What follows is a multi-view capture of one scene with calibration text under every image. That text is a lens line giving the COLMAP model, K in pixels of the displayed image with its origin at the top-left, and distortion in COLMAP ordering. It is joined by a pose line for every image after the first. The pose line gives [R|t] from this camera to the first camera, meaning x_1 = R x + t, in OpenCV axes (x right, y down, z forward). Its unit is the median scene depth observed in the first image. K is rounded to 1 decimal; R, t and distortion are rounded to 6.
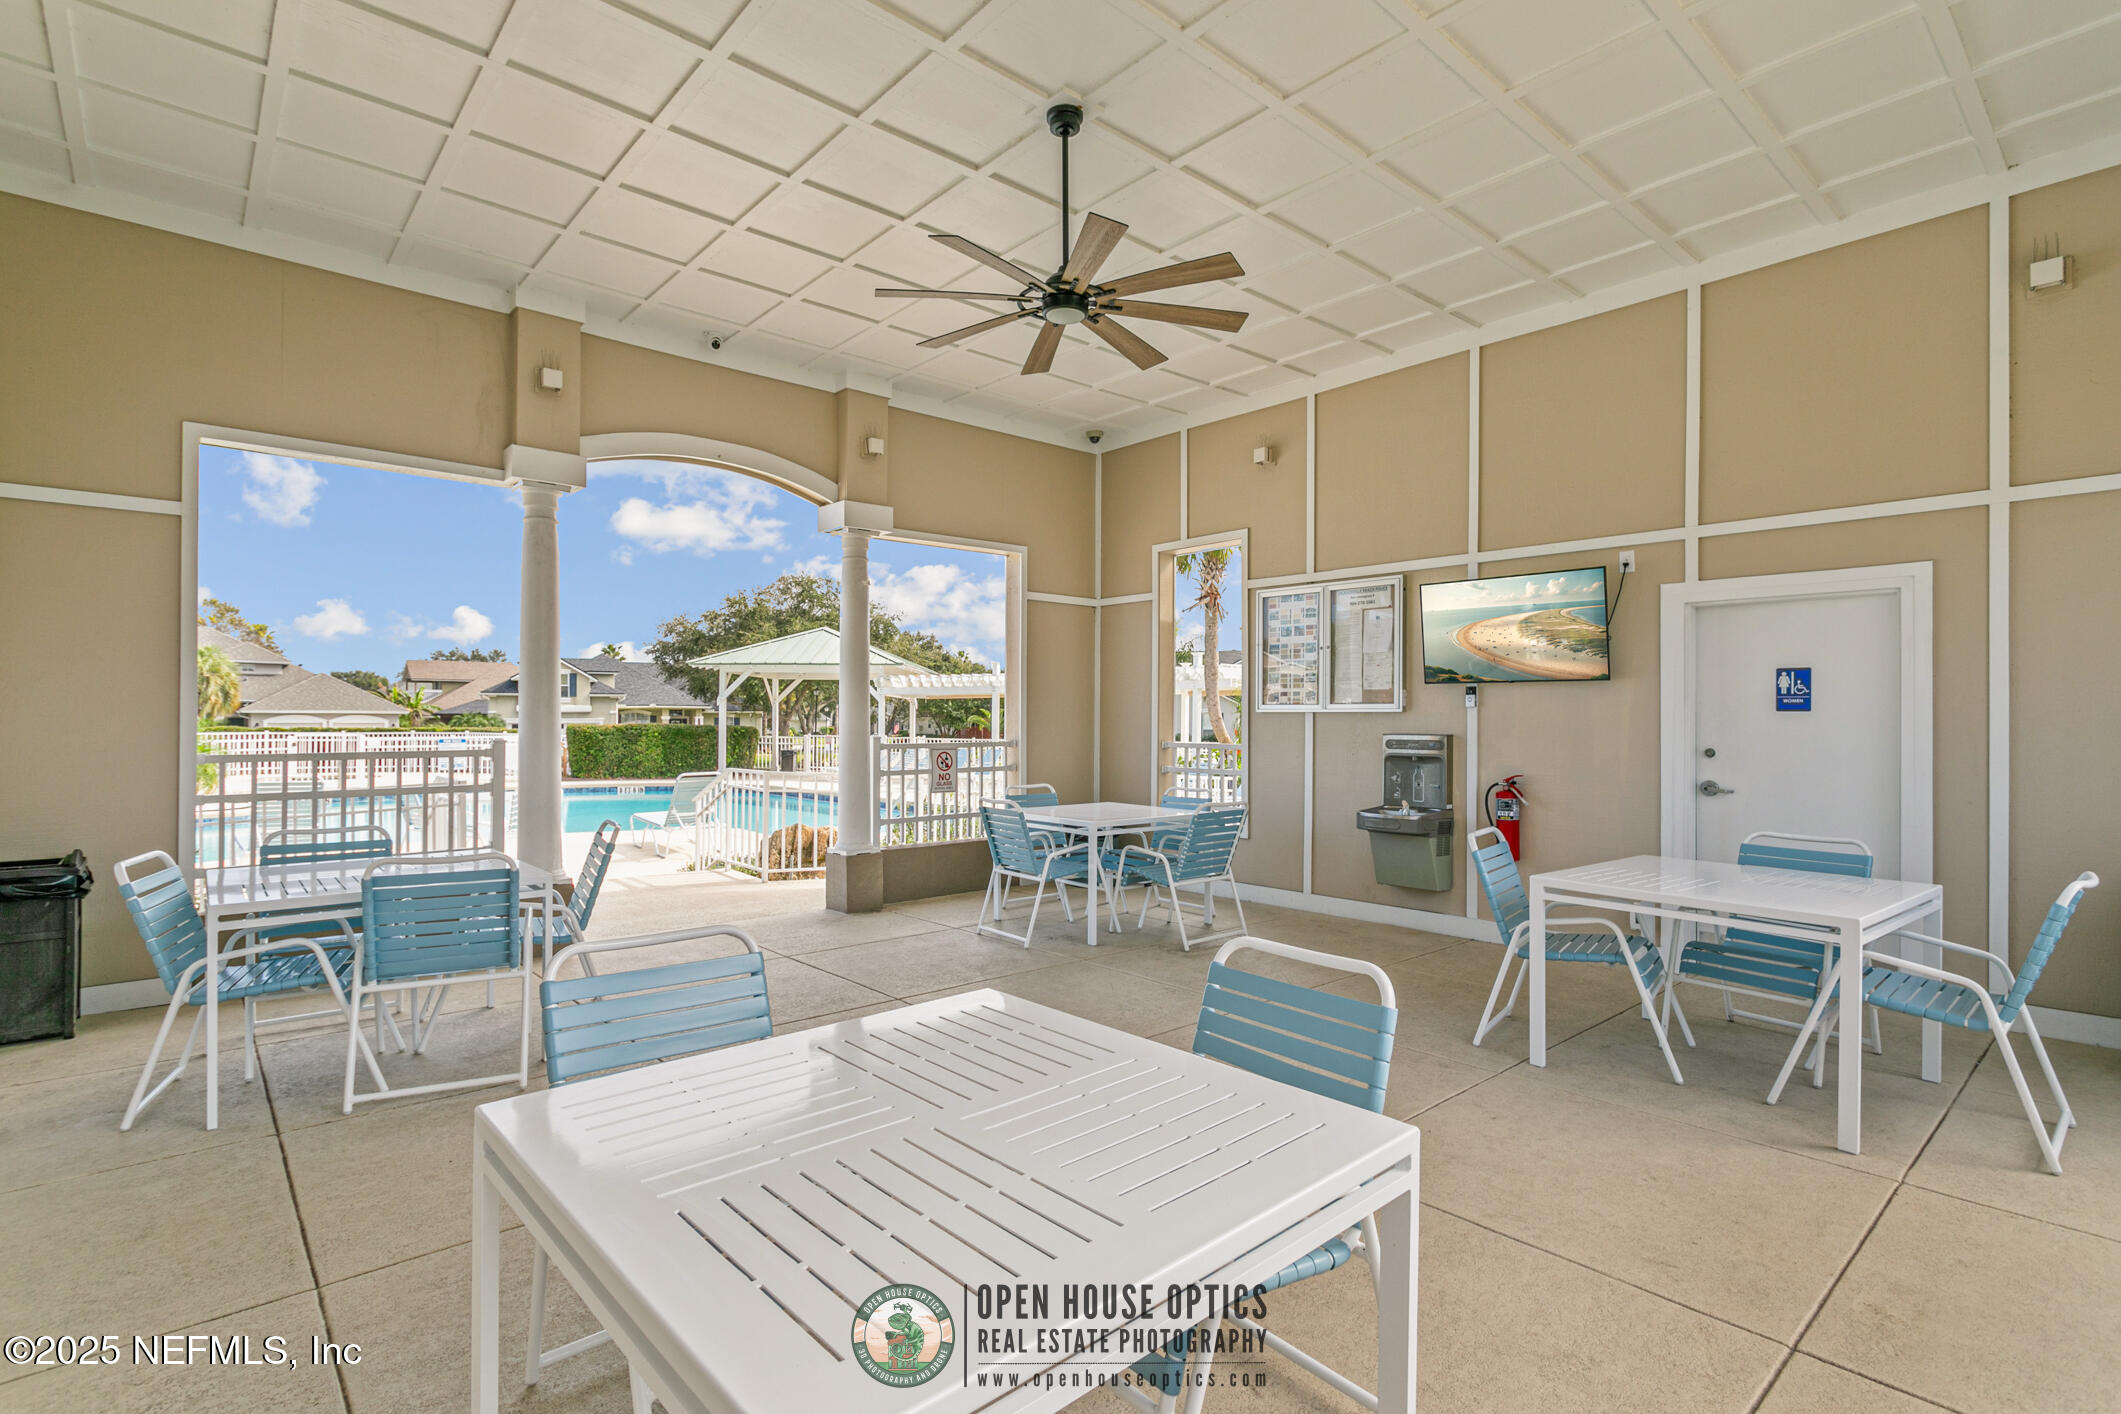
lens RADIAL K [[1013.6, 0, 1054.8], [0, 1013.6, 711.0], [0, 0, 1]] dist [0.005506, 0.000182]
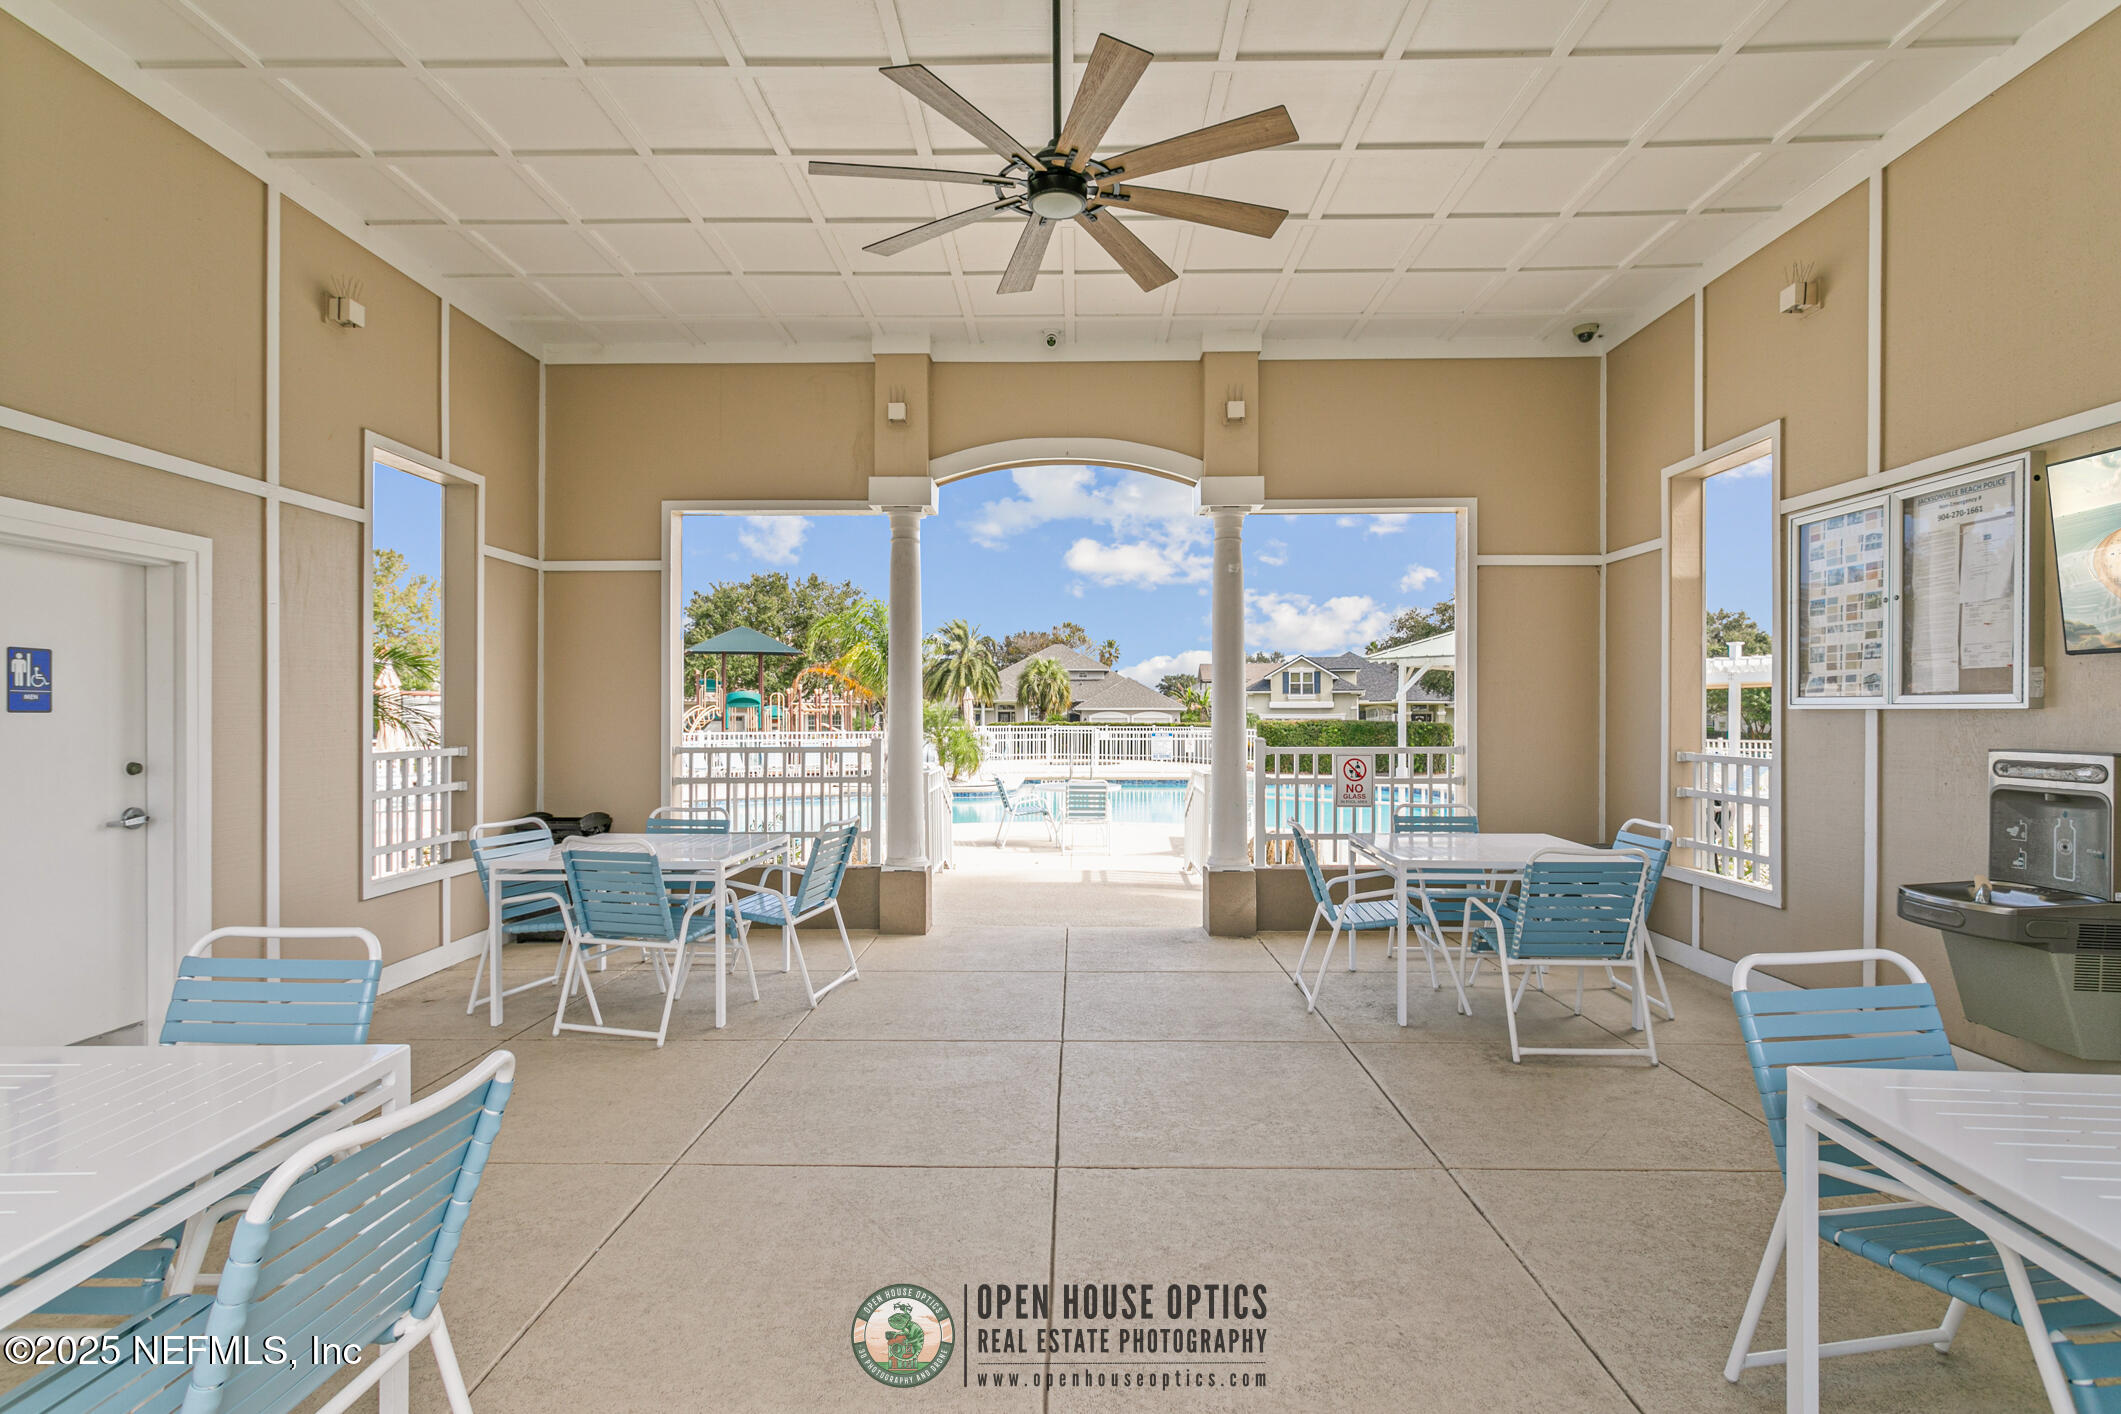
lens RADIAL K [[1004.3, 0, 1056.7], [0, 1004.3, 715.1], [0, 0, 1]] dist [0.001530, -0.000460]
pose [[0.740537, -0.000899, -0.672015, 0.297258], [0.007449, 0.999949, 0.006871, -0.002978], [0.671974, -0.010094, 0.740506, 0.246852]]
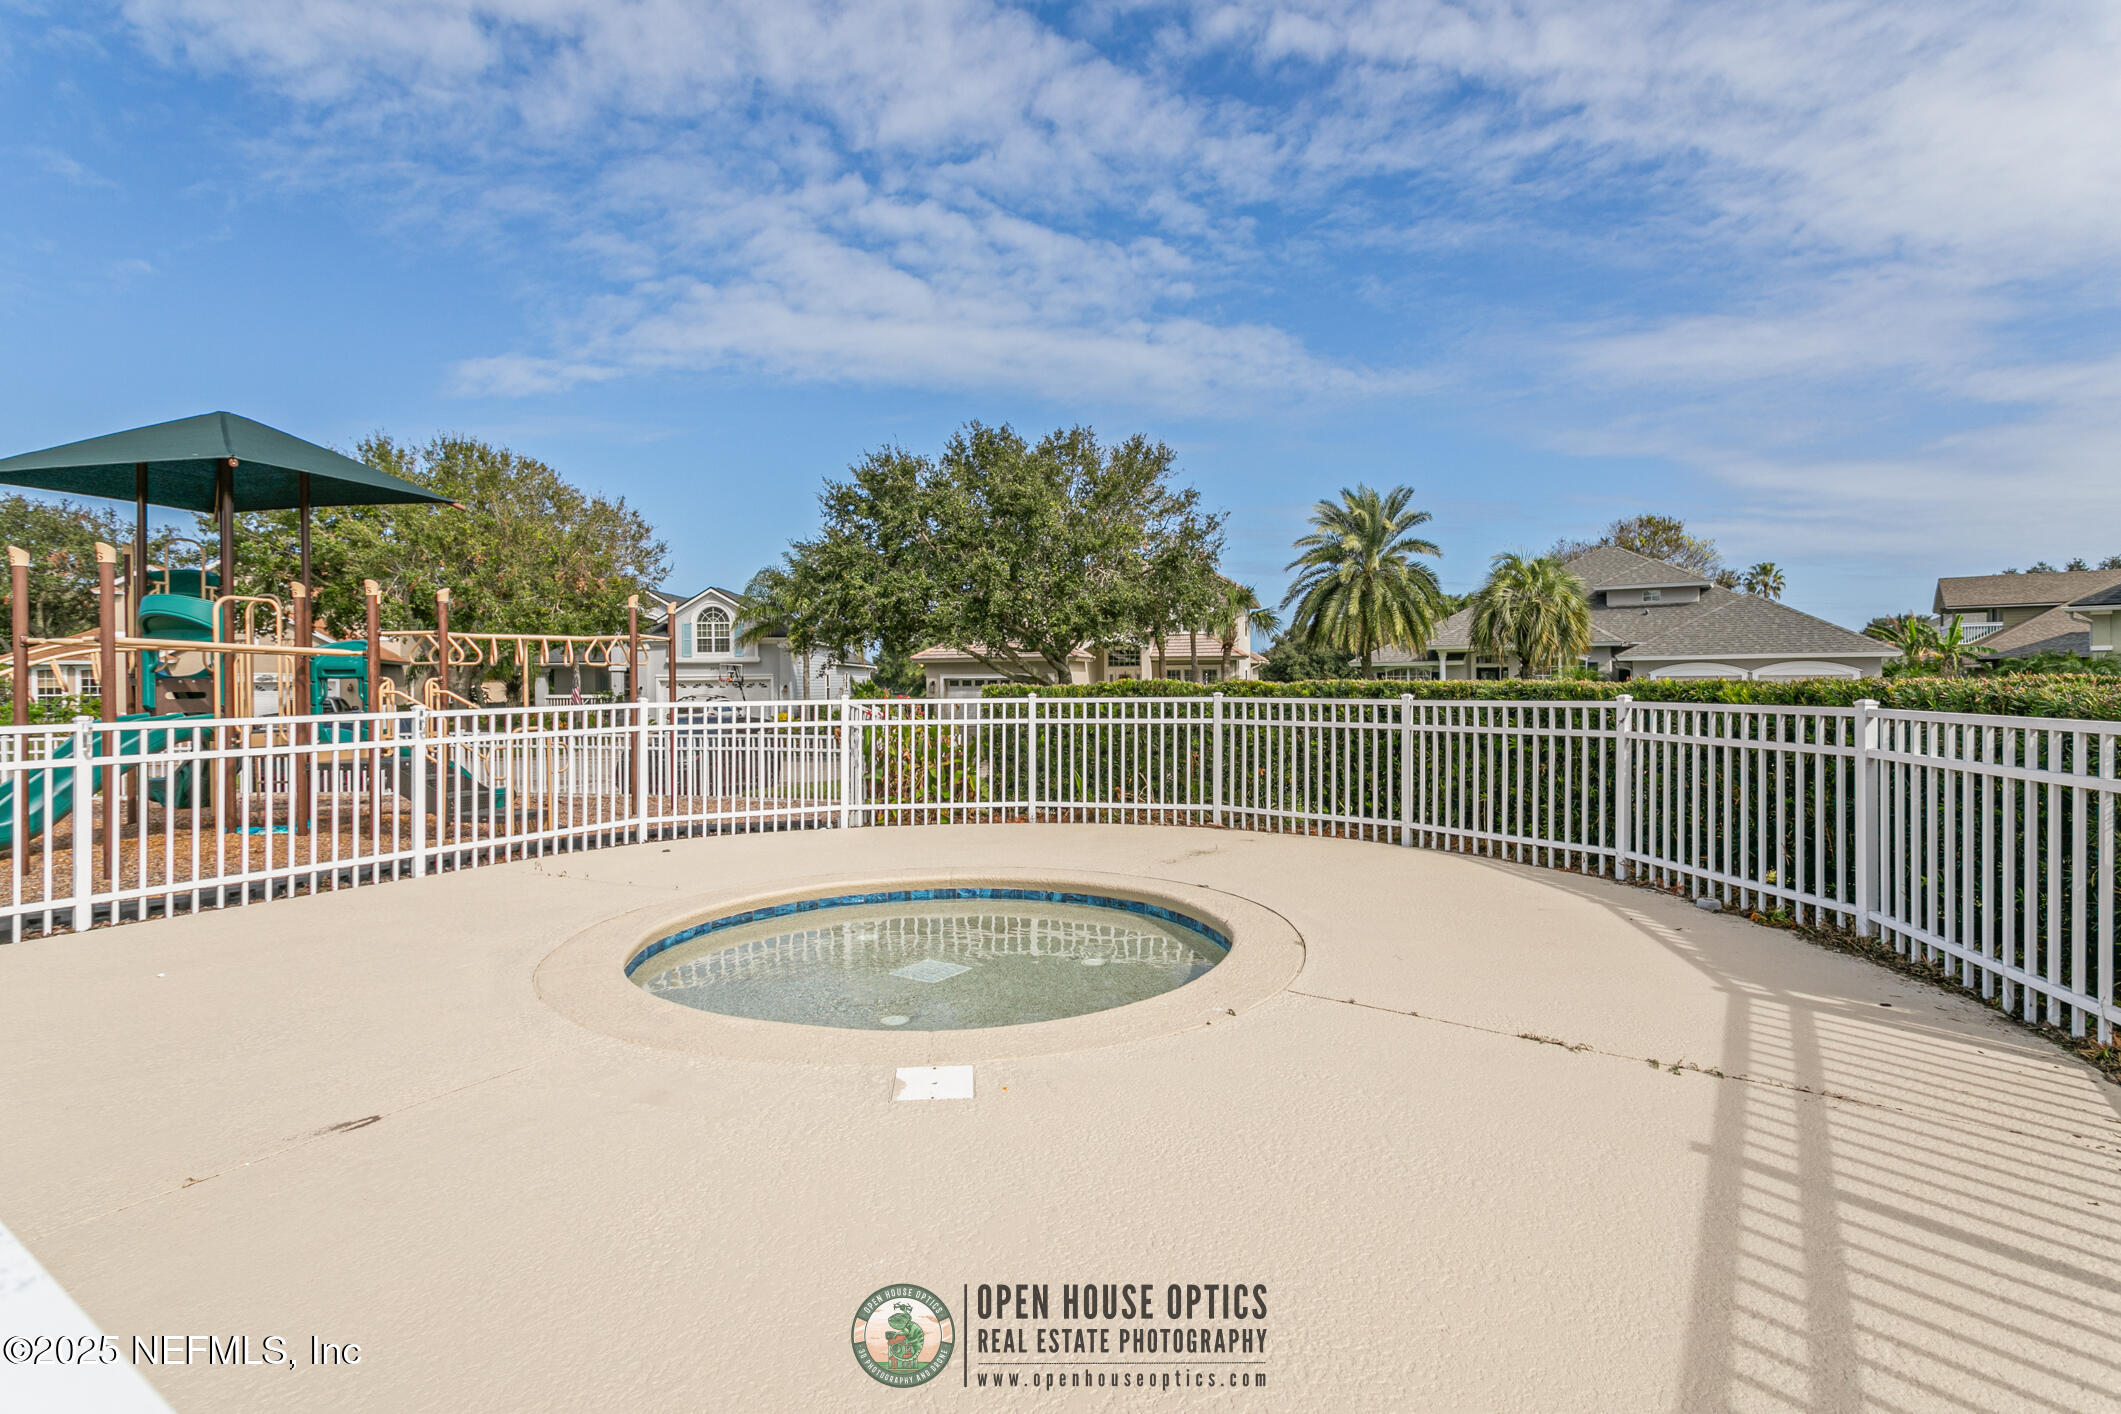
lens RADIAL K [[1013.6, 0, 1058.6], [0, 1013.6, 686.8], [0, 0, 1]] dist [0.005506, 0.000182]
pose [[0.259485, 0.005777, -0.965730, -1.809758], [0.011857, 0.999888, 0.009167, 0.056052], [0.965674, -0.013829, 0.259388, 3.308900]]
